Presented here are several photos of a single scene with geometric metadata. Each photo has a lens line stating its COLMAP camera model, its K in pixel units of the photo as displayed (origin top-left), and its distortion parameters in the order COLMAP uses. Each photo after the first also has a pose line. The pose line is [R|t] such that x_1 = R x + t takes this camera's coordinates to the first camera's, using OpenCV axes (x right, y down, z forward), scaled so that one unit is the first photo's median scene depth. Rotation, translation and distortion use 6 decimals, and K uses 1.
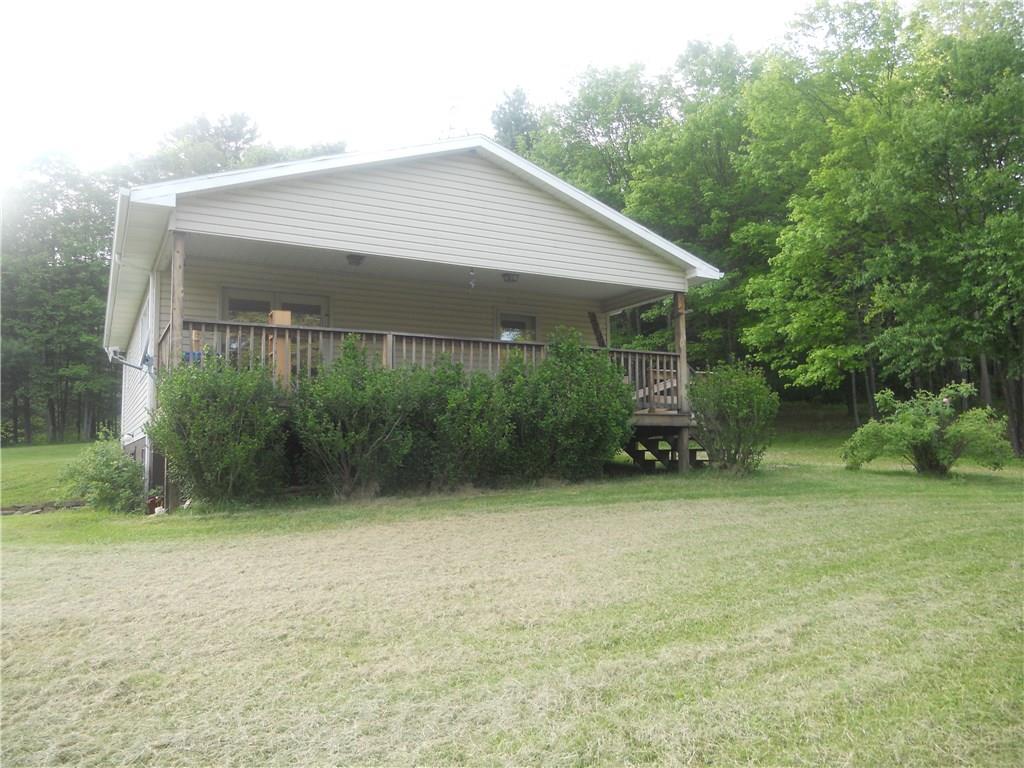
lens RADIAL K [[794.4, 0, 512.0], [0, 794.4, 384.0], [0, 0, 1]] dist [-0.037350, -0.001004]
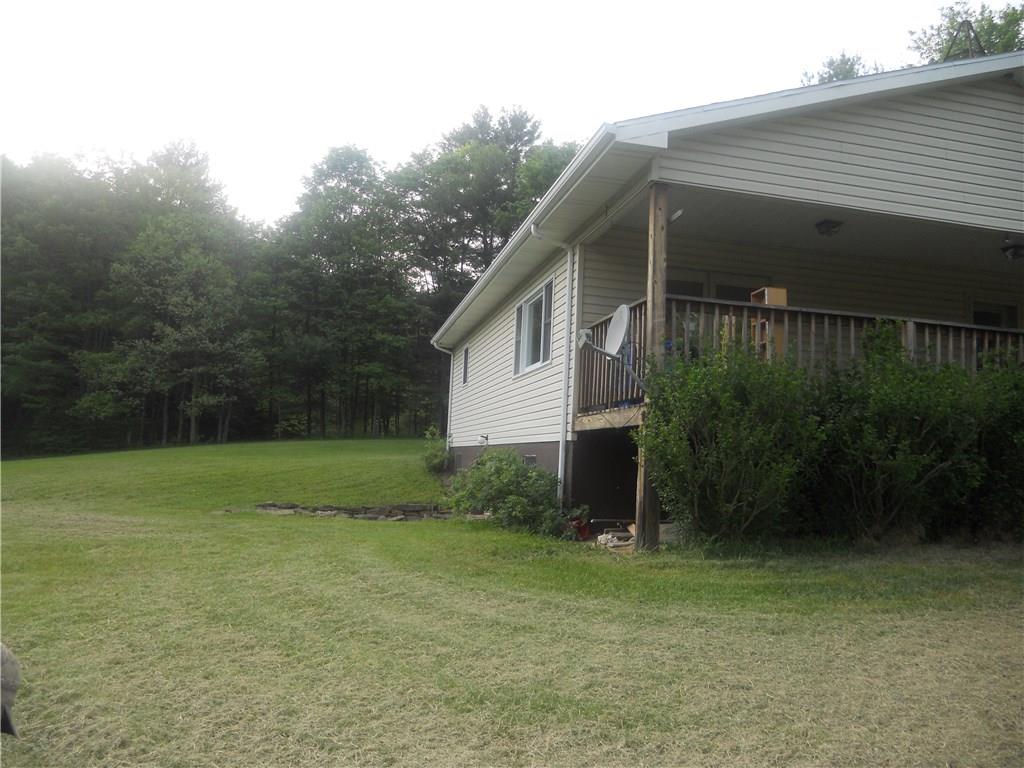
lens RADIAL K [[776.1, 0, 512.0], [0, 776.1, 384.0], [0, 0, 1]] dist [-0.041695, -0.000255]
pose [[0.964334, 0.027937, -0.263210, -0.321718], [-0.030542, 0.999517, -0.005811, 0.011320], [0.262920, 0.013643, 0.964721, 0.210962]]
